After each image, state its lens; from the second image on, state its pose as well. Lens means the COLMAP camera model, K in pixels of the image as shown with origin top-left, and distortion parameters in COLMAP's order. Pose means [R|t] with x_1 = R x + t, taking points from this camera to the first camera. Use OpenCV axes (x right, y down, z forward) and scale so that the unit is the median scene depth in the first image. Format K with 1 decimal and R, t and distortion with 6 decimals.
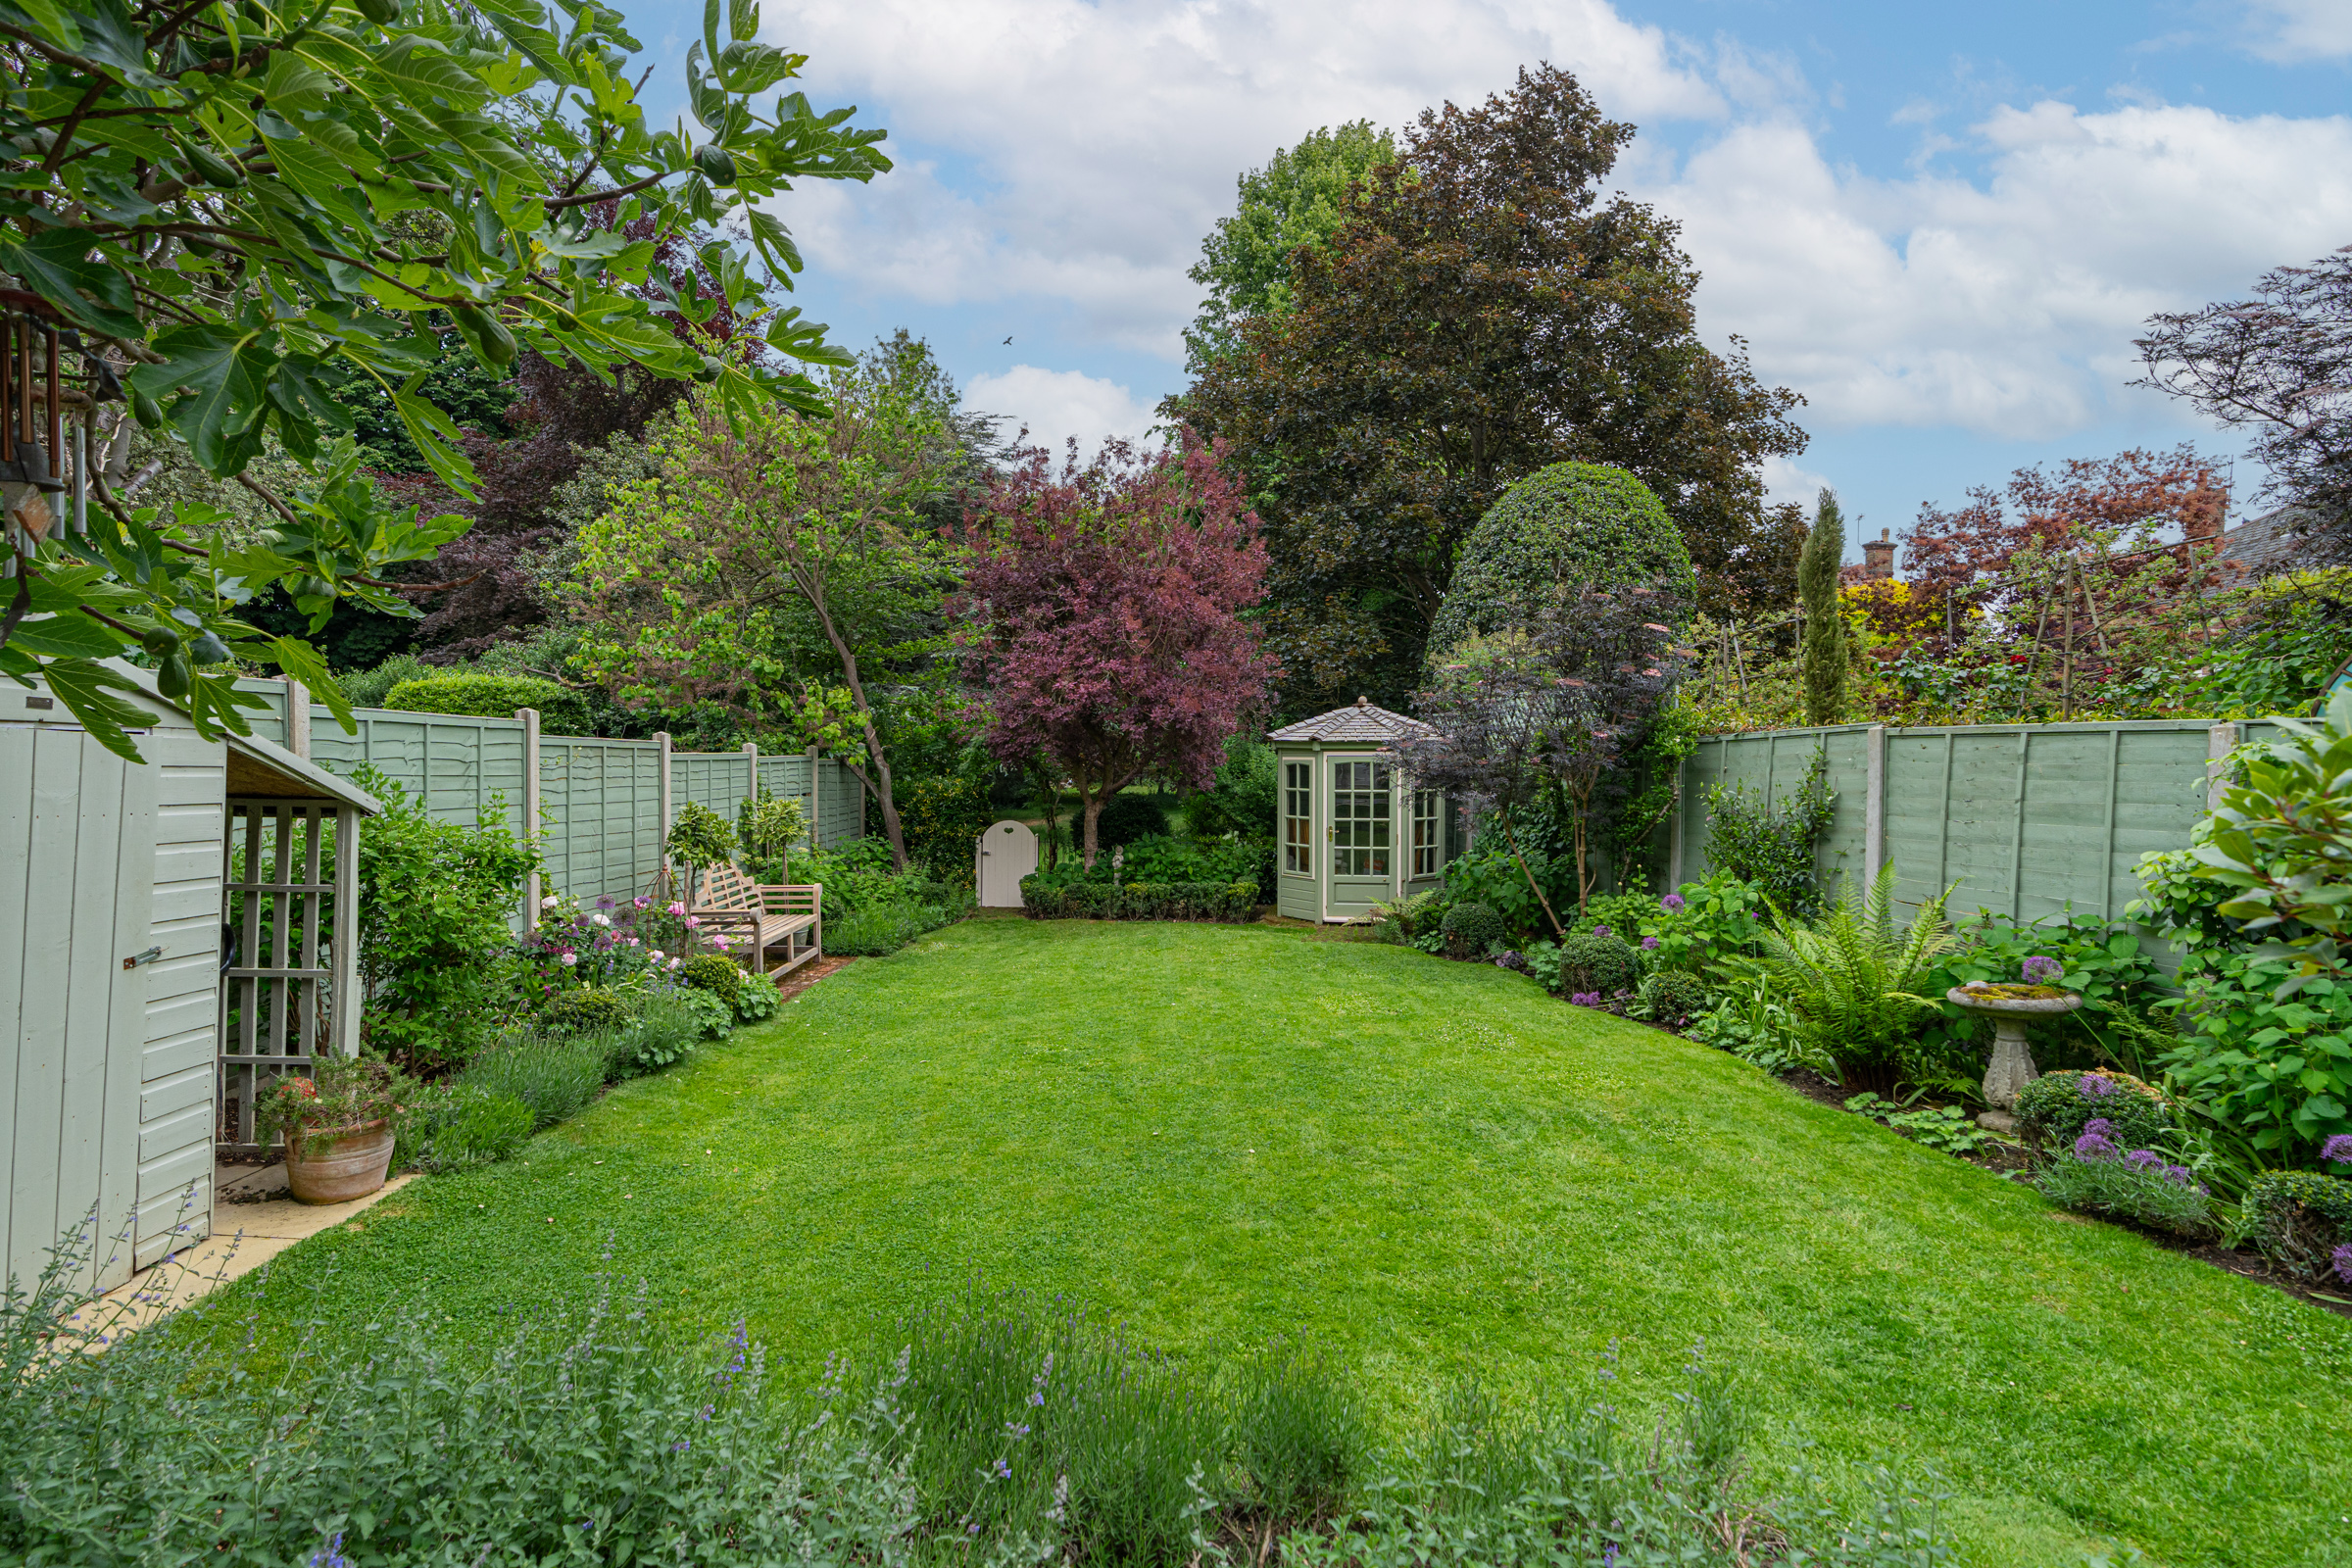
lens RADIAL K [[1076.3, 0, 1172.4], [0, 1076.3, 787.3], [0, 0, 1]] dist [-0.000215, -0.000015]
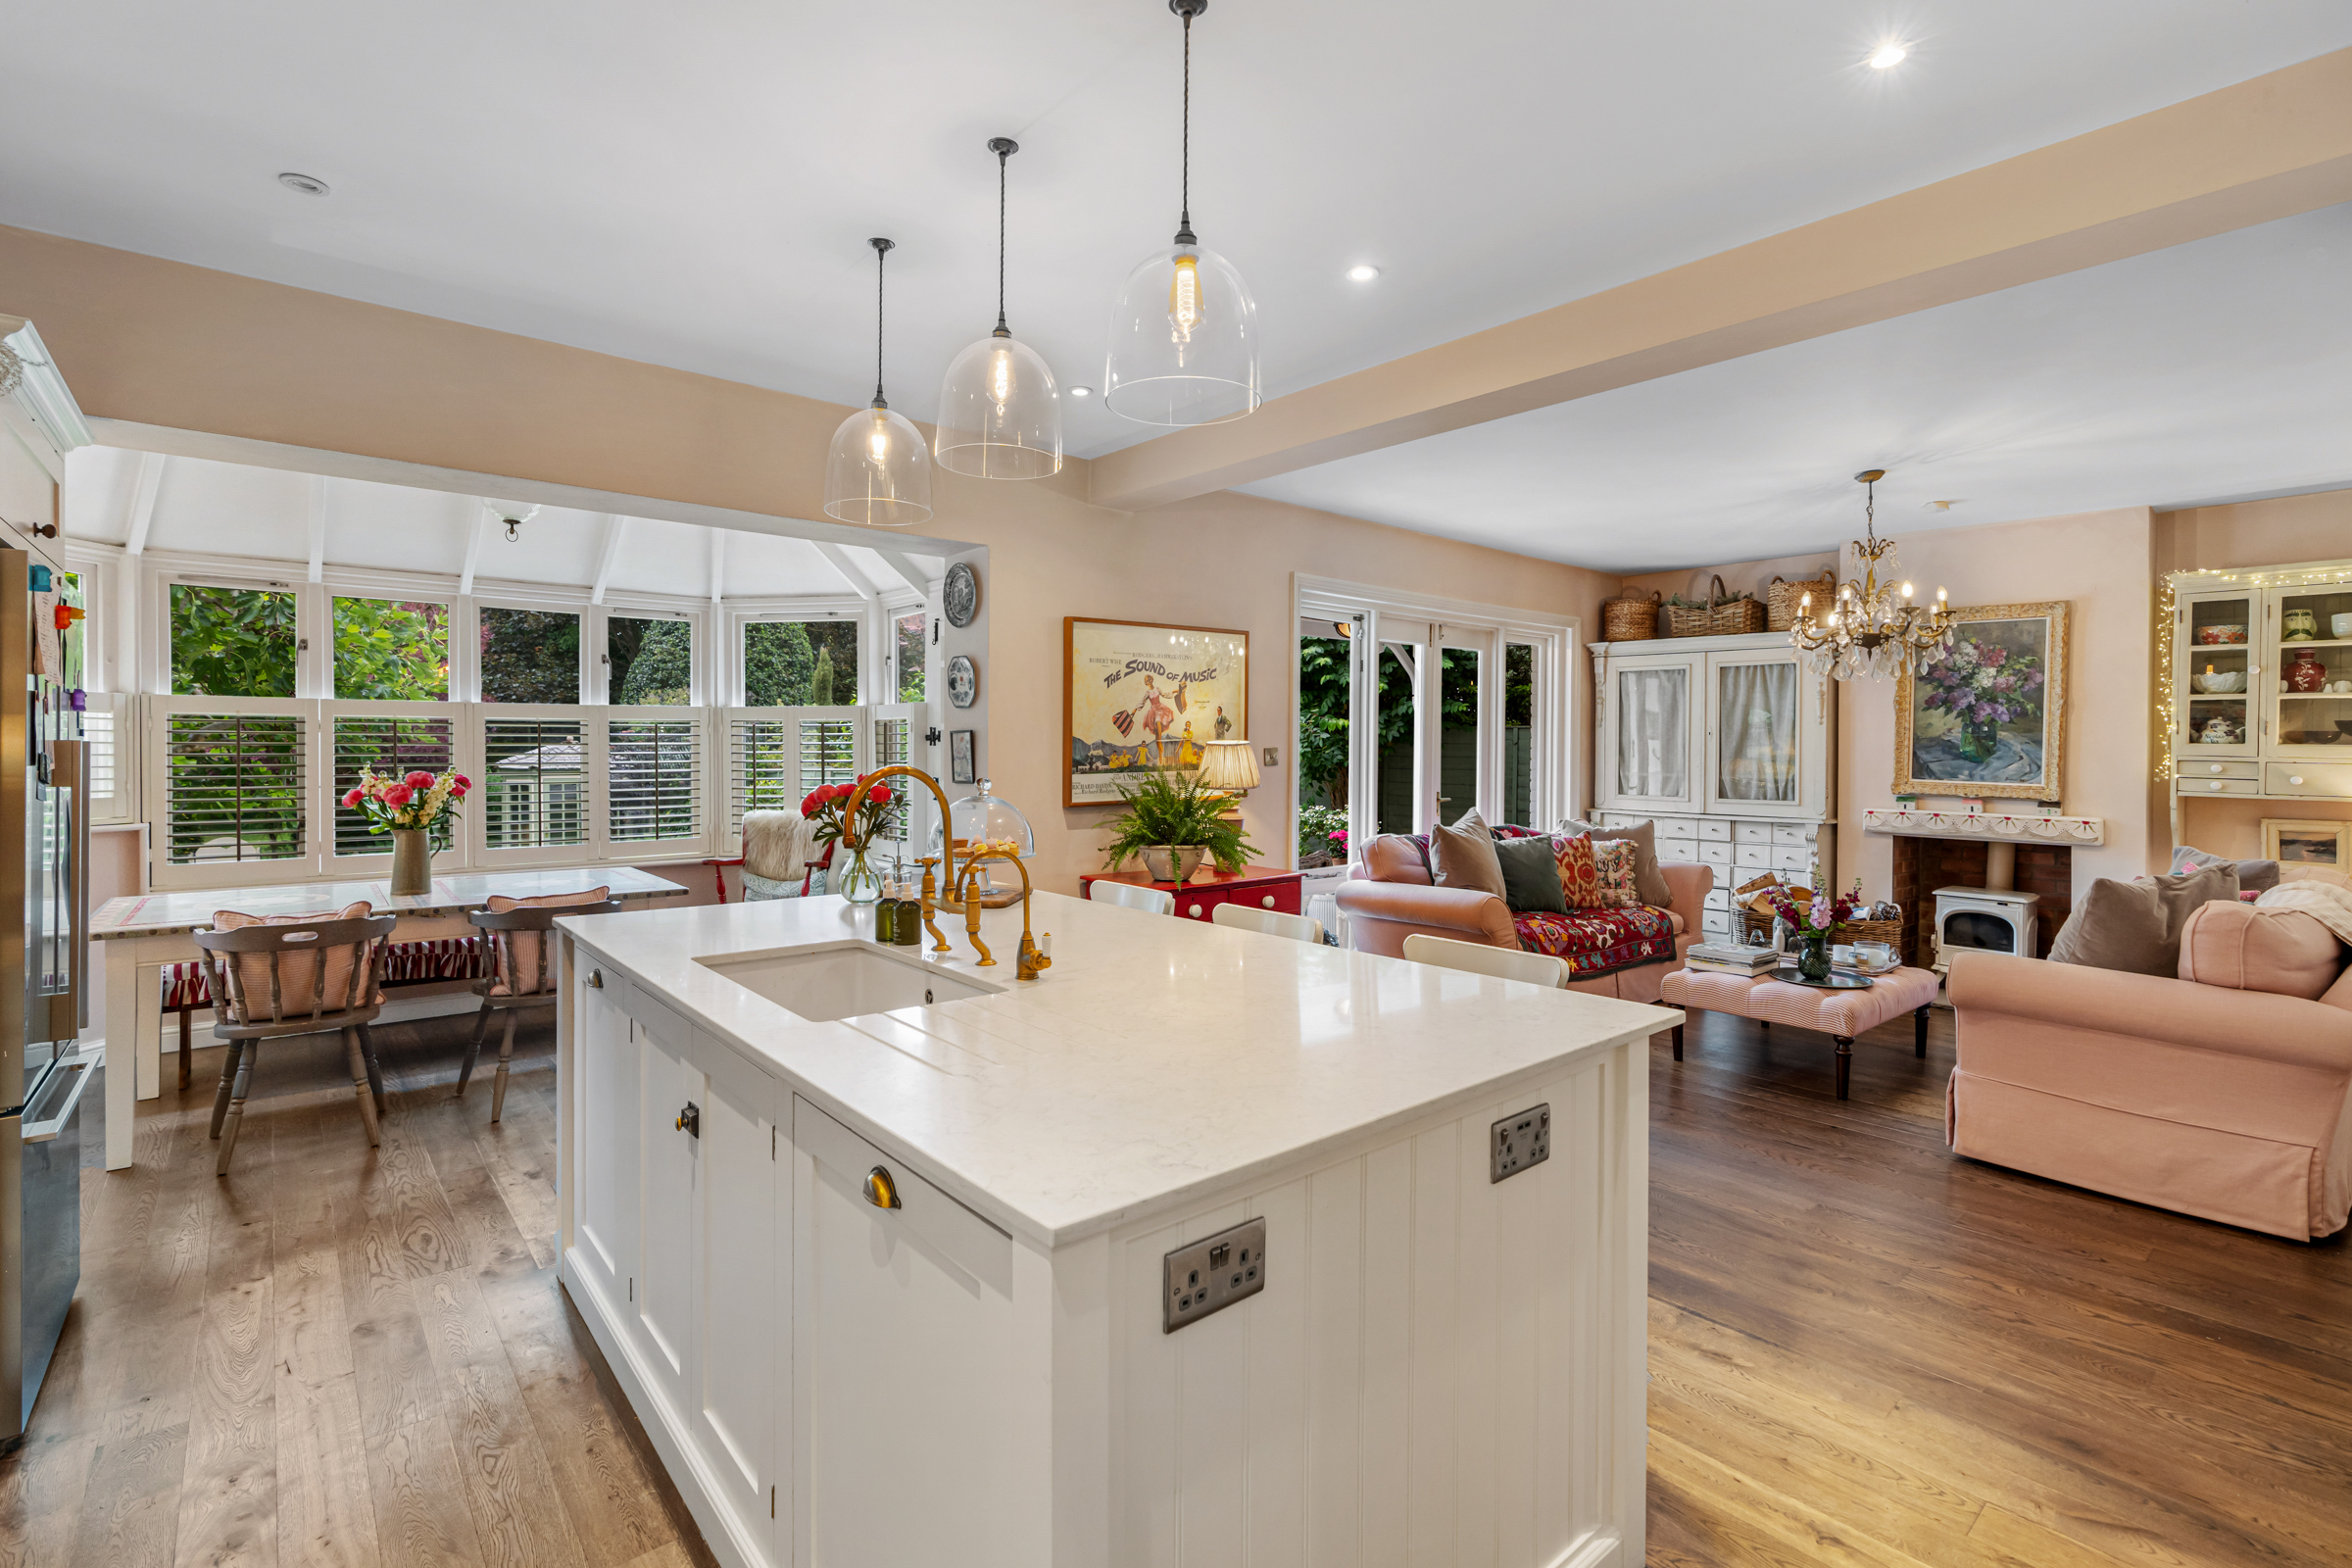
lens RADIAL K [[1076.3, 0, 1174.1], [0, 1076.3, 766.2], [0, 0, 1]] dist [-0.000215, -0.000015]
pose [[0.771948, -0.009793, 0.635610, -0.093775], [0.014247, 0.999897, -0.001898, -0.024315], [-0.635526, 0.010521, 0.772008, -0.509312]]
